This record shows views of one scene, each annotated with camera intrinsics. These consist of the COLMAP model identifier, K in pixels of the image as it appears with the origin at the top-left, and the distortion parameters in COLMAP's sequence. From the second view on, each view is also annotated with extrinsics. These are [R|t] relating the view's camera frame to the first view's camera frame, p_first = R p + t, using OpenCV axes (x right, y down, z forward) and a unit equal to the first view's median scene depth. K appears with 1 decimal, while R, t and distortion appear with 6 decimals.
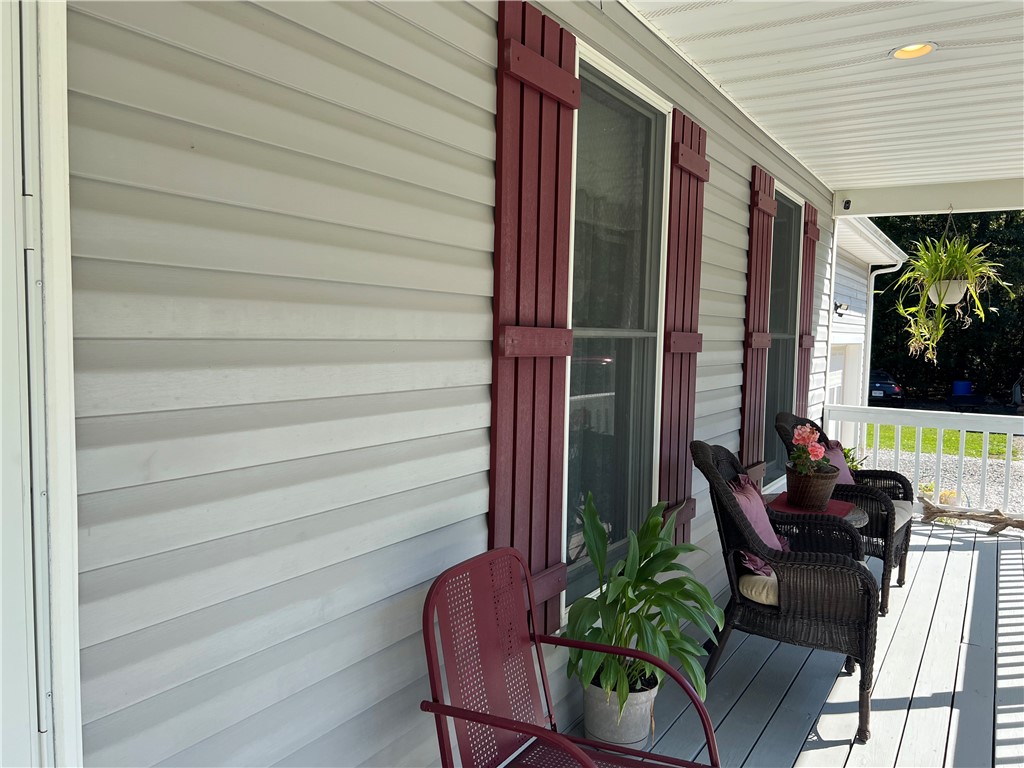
lens RADIAL K [[770.6, 0, 508.4], [0, 770.6, 385.2], [0, 0, 1]] dist [0.000900, -0.016107]
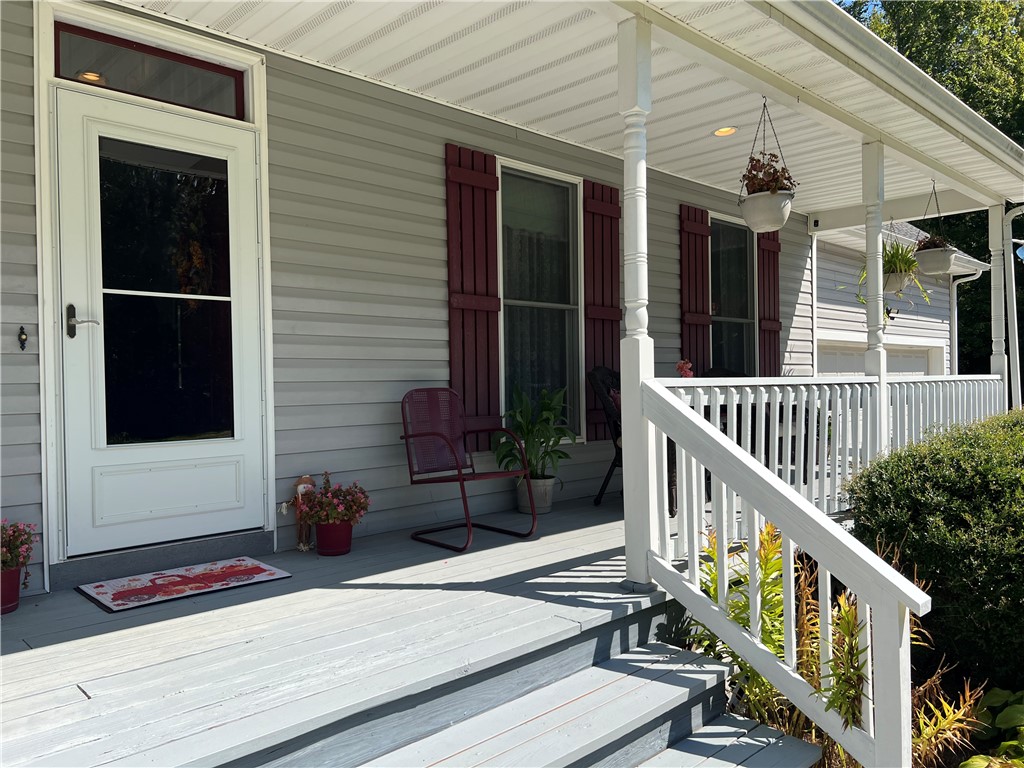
lens RADIAL K [[770.6, 0, 513.6], [0, 770.6, 383.5], [0, 0, 1]] dist [0.000900, -0.016107]
pose [[0.973103, -0.043412, -0.226244, 0.594101], [0.027304, 0.996896, -0.073848, 0.316864], [0.228748, 0.065685, 0.971267, -0.983688]]
